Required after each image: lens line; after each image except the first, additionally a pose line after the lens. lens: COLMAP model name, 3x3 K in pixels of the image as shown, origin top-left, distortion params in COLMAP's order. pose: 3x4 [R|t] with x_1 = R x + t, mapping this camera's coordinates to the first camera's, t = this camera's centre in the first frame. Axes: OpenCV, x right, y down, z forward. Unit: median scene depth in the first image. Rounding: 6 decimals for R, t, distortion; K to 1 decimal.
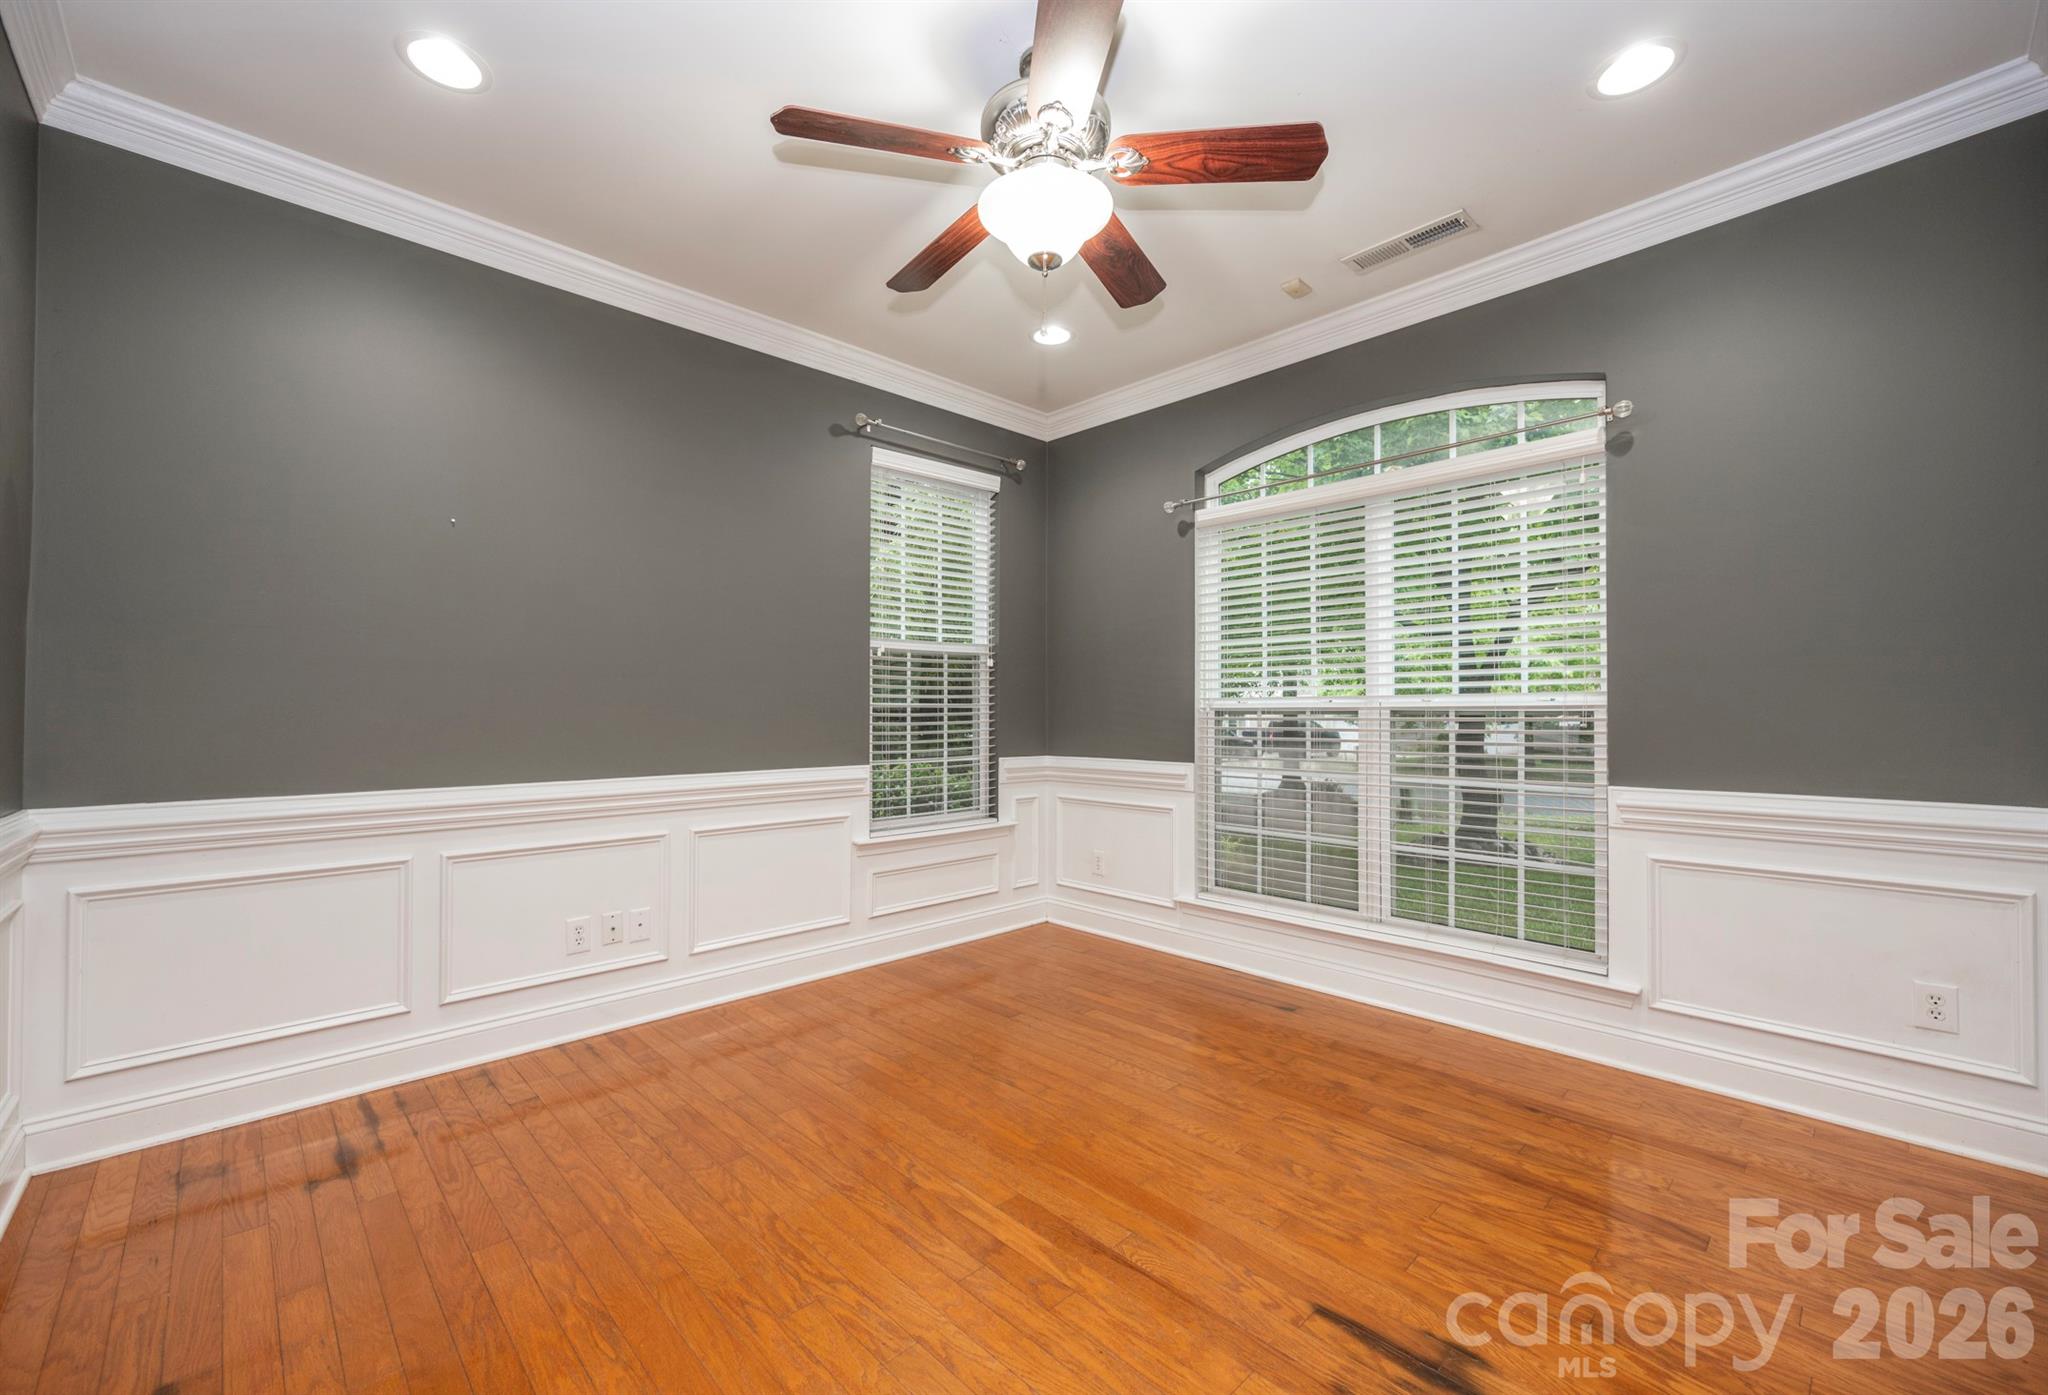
lens RADIAL K [[812.9, 0, 1019.0], [0, 812.9, 713.0], [0, 0, 1]] dist [0.009177, 0.000081]
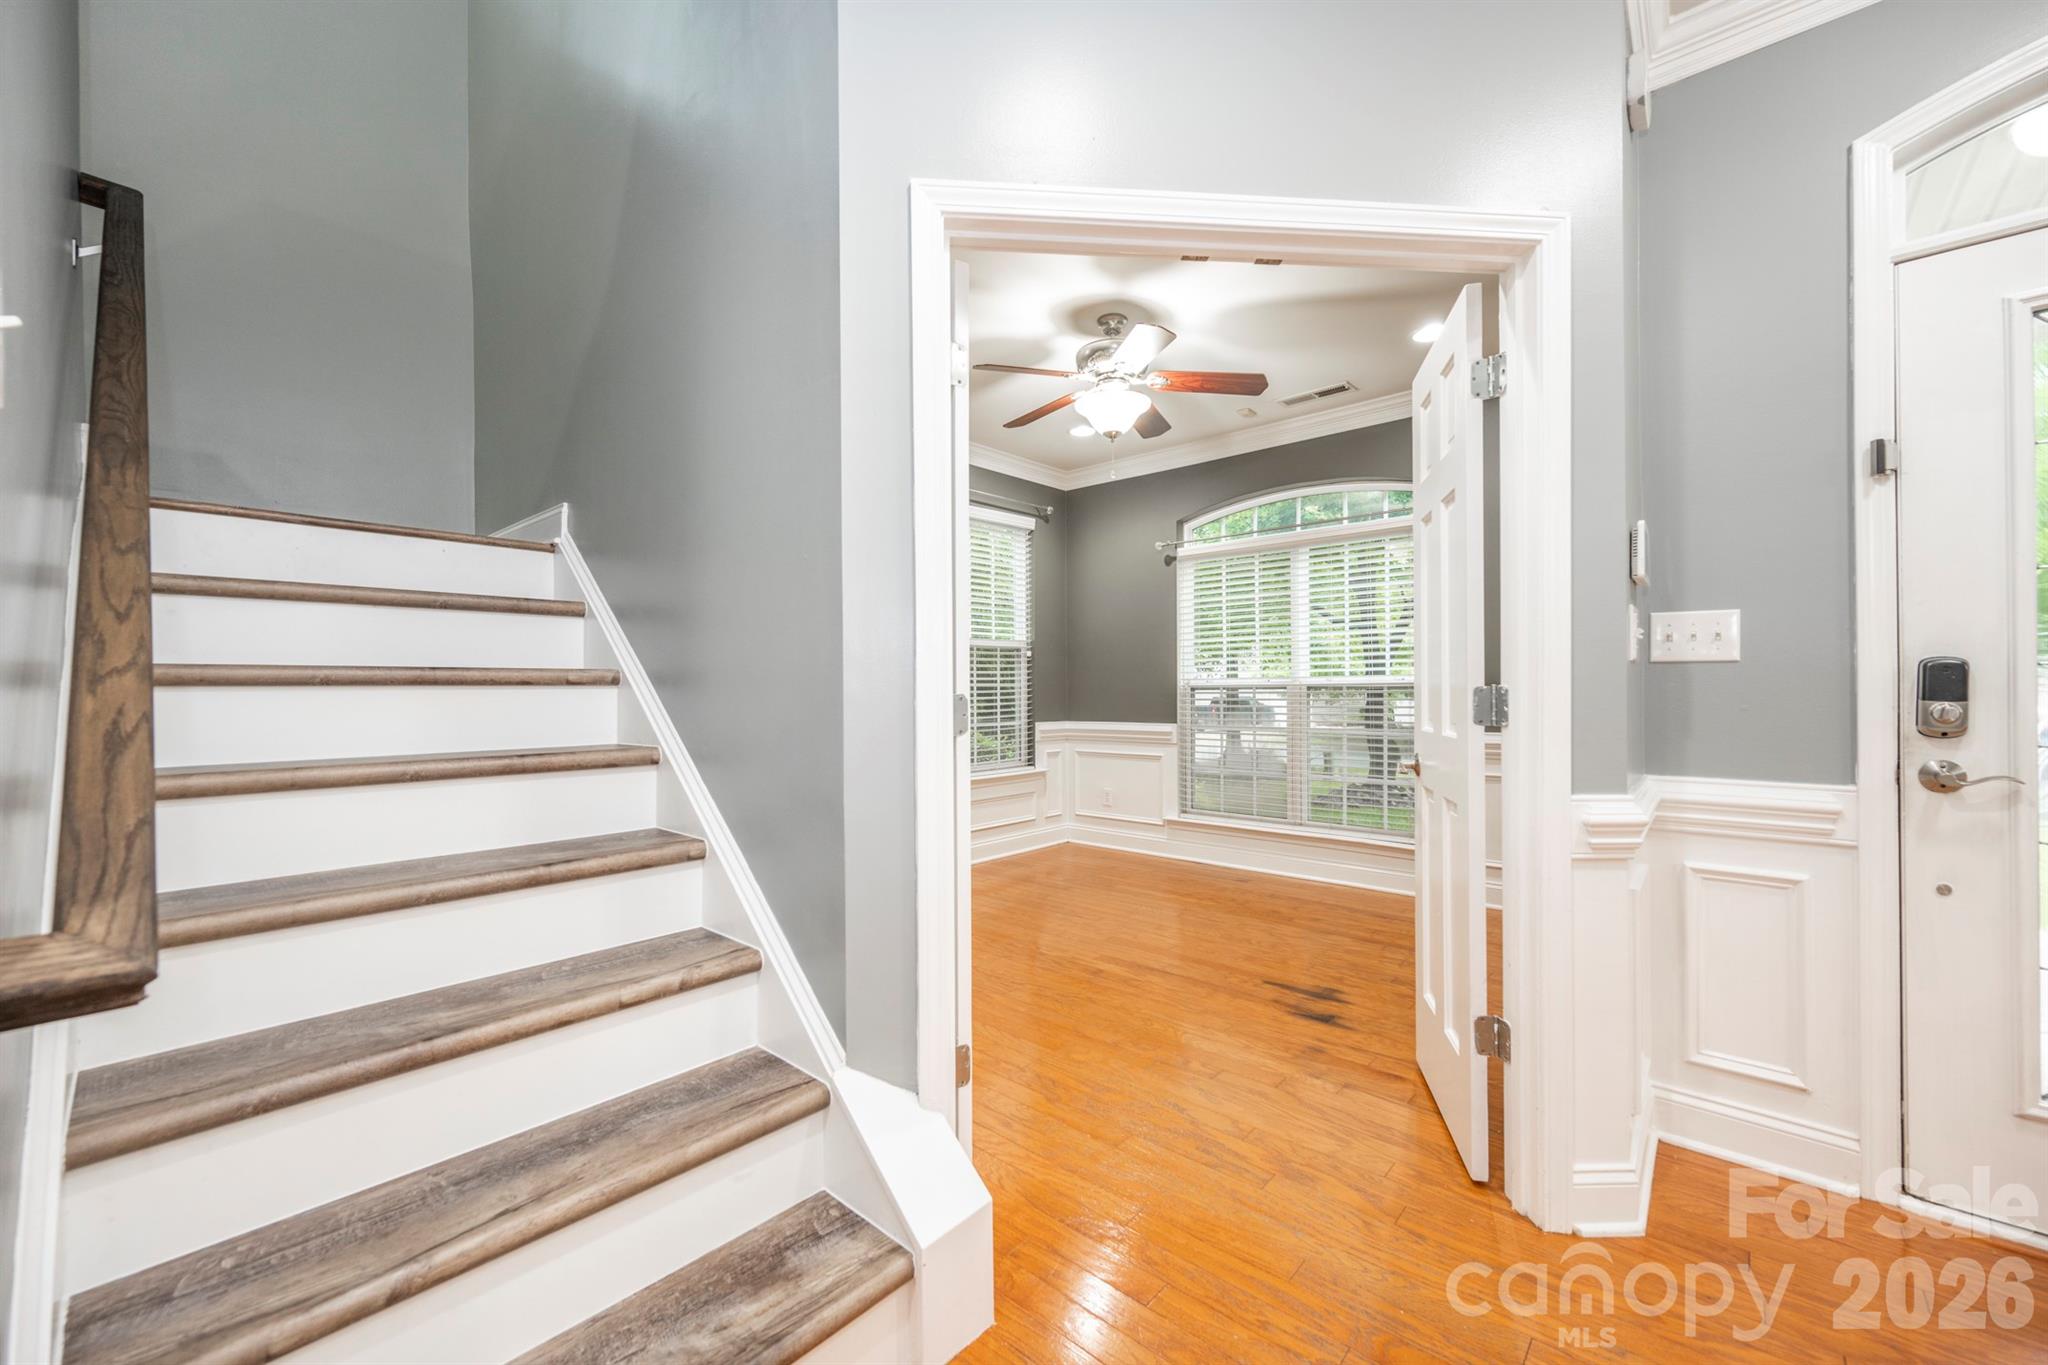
lens RADIAL K [[798.9, 0, 1026.1], [0, 798.9, 701.1], [0, 0, 1]] dist [-0.001535, -0.000125]
pose [[0.997123, -0.006788, 0.075498, -0.158013], [0.005827, 0.999899, 0.012946, 0.001099], [-0.075579, -0.012469, 0.997062, -0.391099]]
